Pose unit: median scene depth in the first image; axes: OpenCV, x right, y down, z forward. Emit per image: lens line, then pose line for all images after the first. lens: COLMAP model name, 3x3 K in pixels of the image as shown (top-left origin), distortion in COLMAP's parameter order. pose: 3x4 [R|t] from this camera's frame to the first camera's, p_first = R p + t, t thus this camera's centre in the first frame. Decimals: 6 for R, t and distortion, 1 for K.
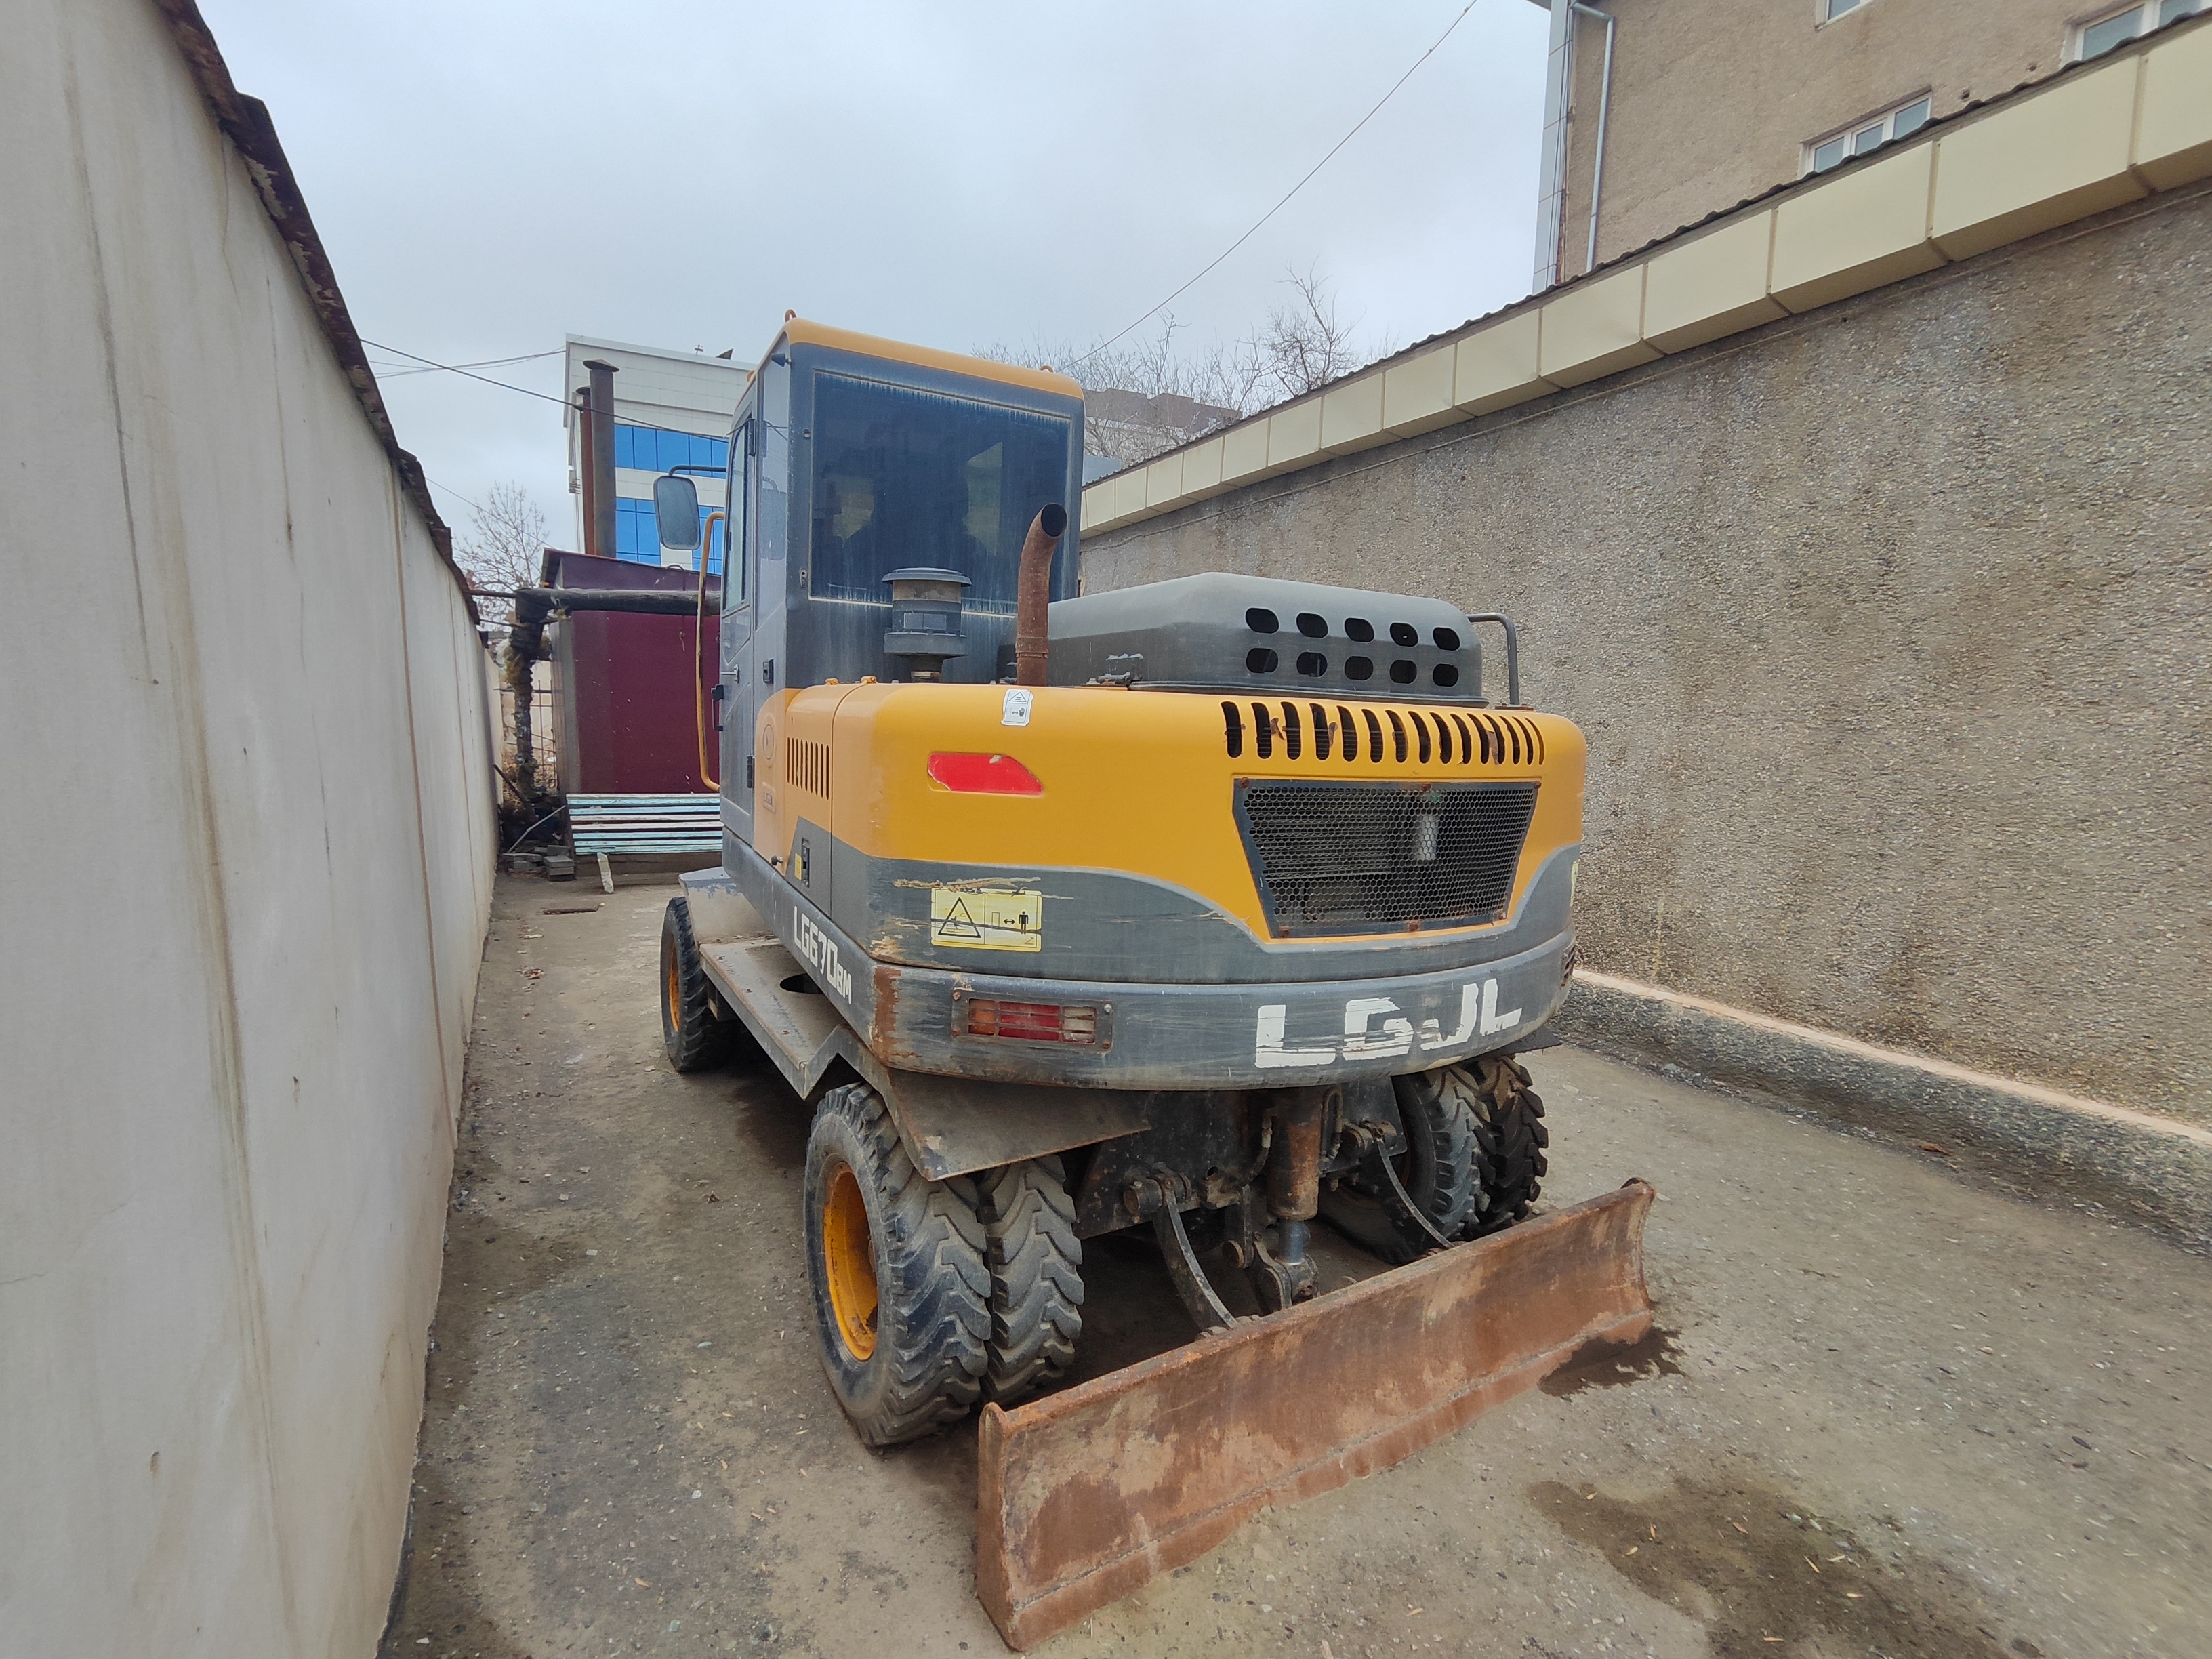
lens RADIAL K [[985.6, 0, 1091.9], [0, 985.6, 834.5], [0, 0, 1]] dist [0.002492, 0.000422]
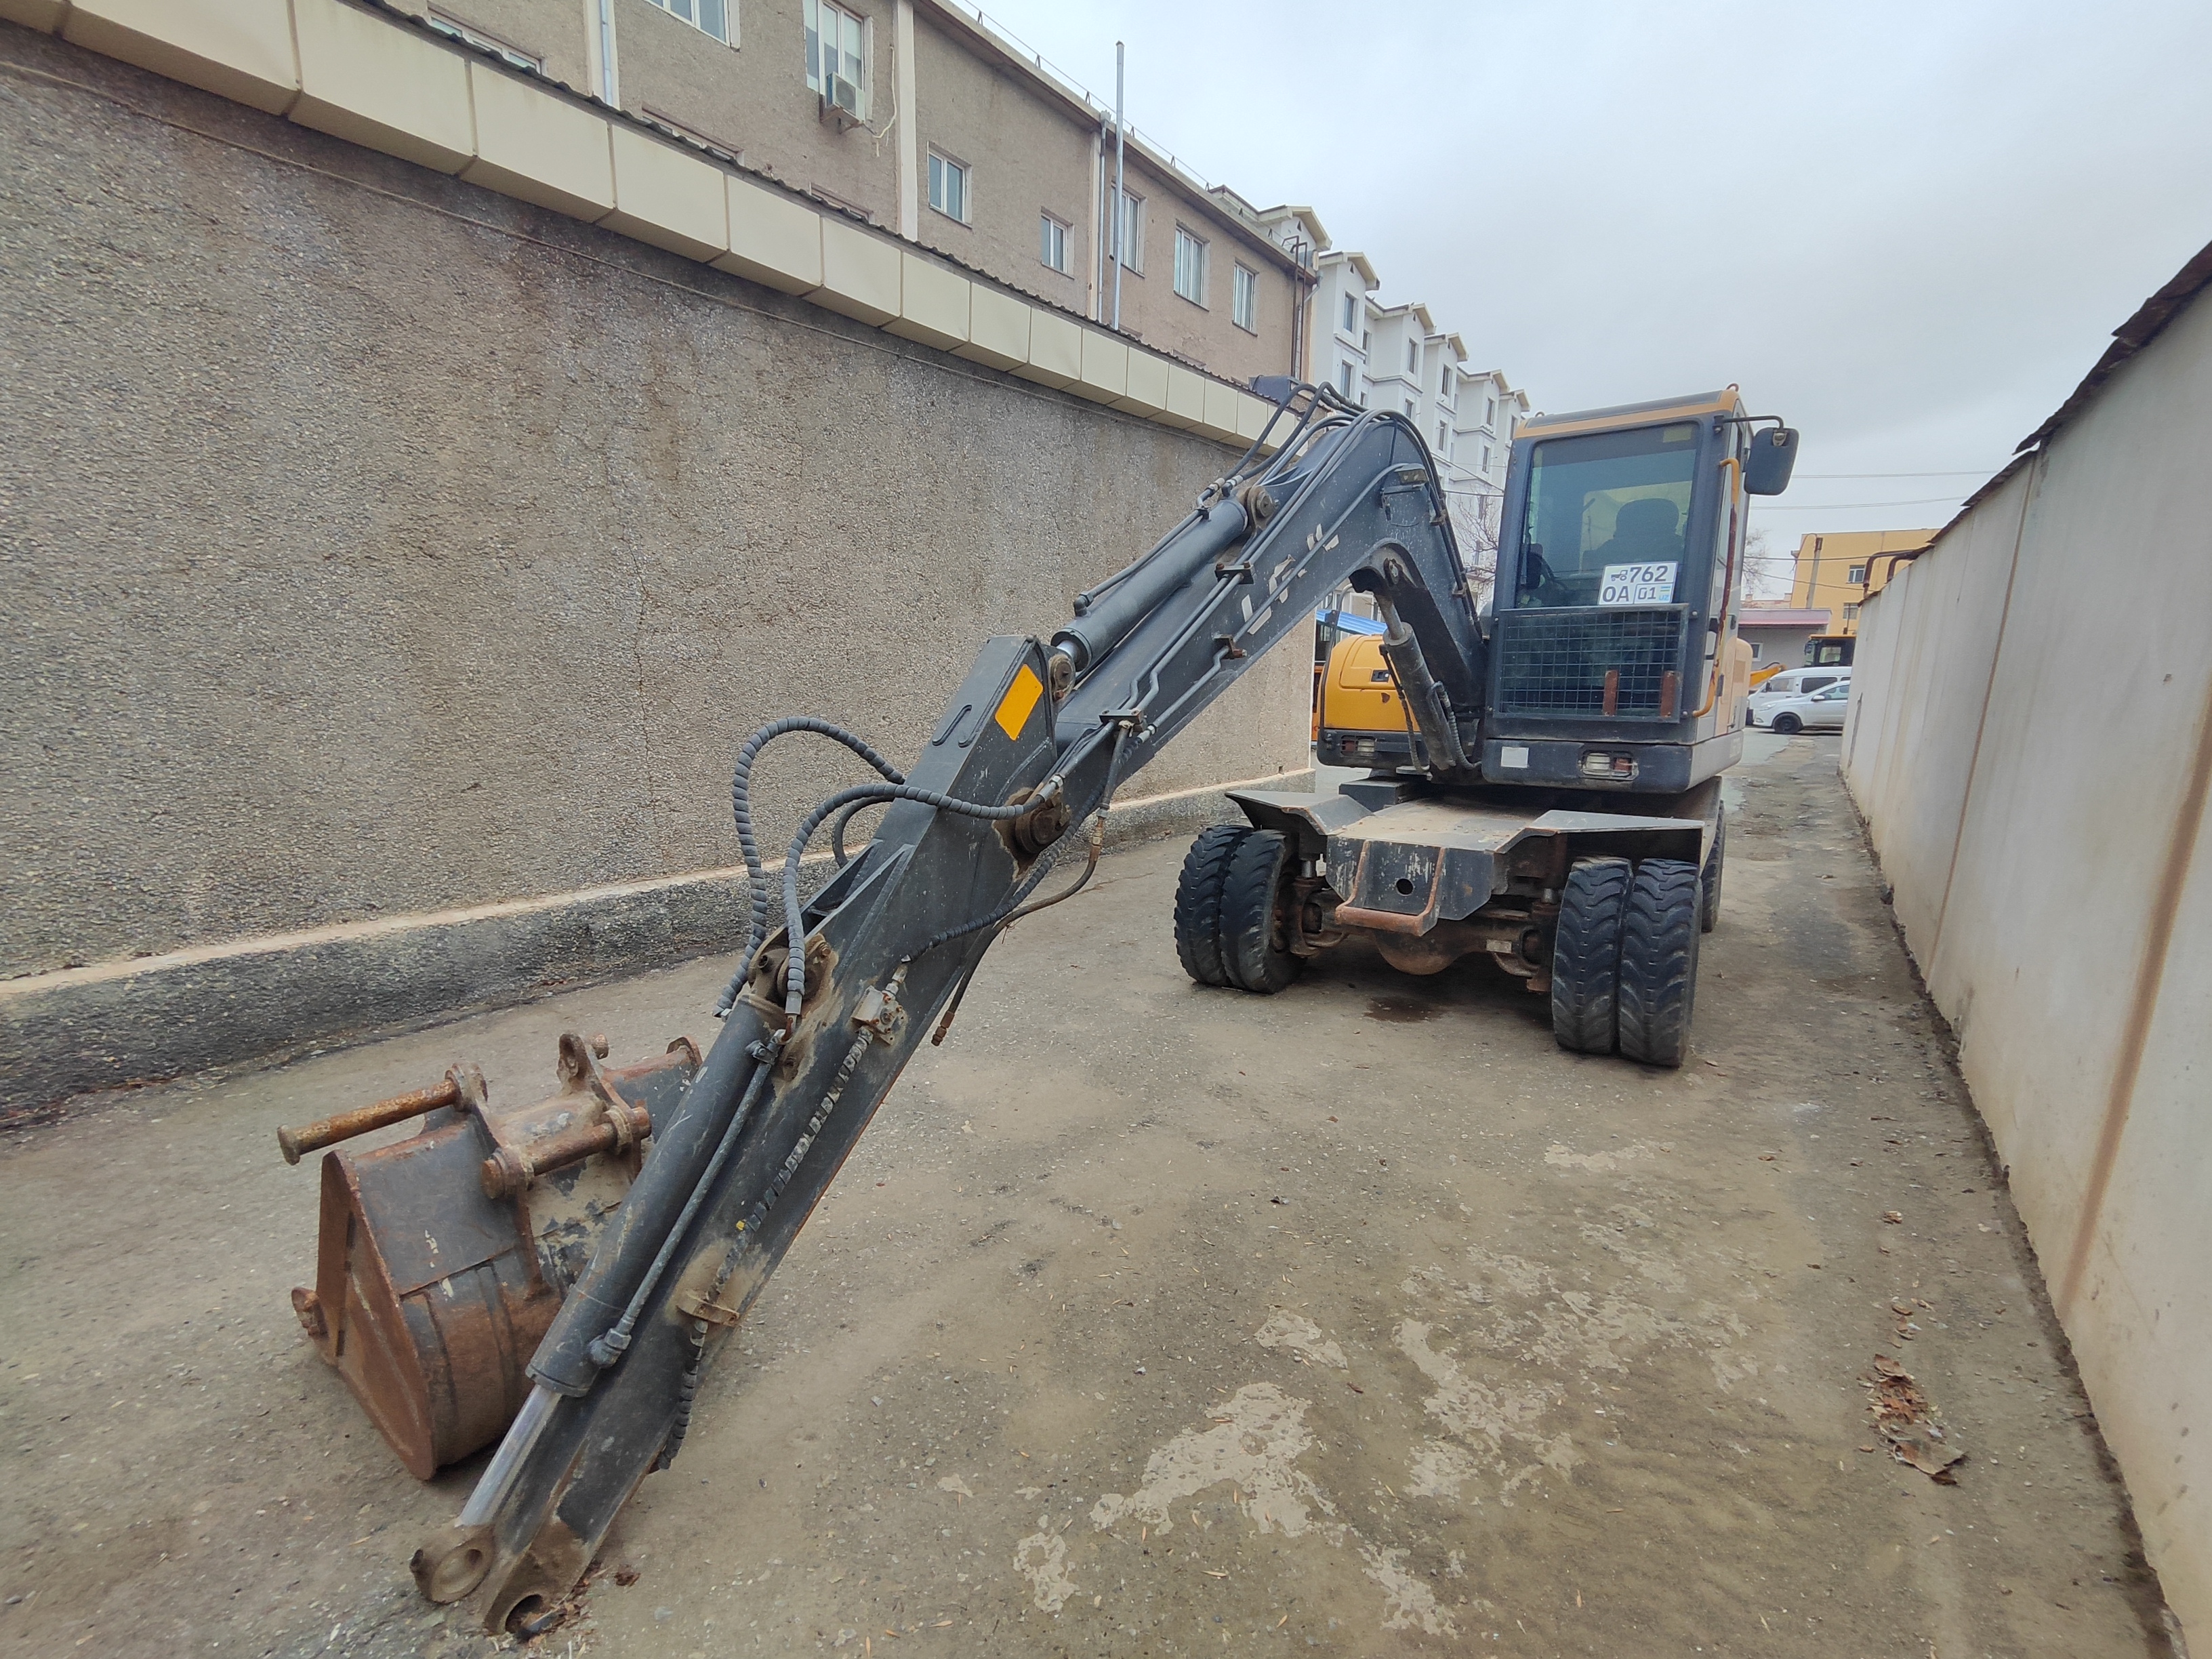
lens RADIAL K [[985.6, 0, 1091.9], [0, 985.6, 834.5], [0, 0, 1]] dist [0.002492, 0.000422]
pose [[-0.418465, -0.202001, 0.885485, -0.755793], [0.082141, 0.962540, 0.258398, -0.193783], [-0.904511, 0.180865, -0.386197, 1.430564]]
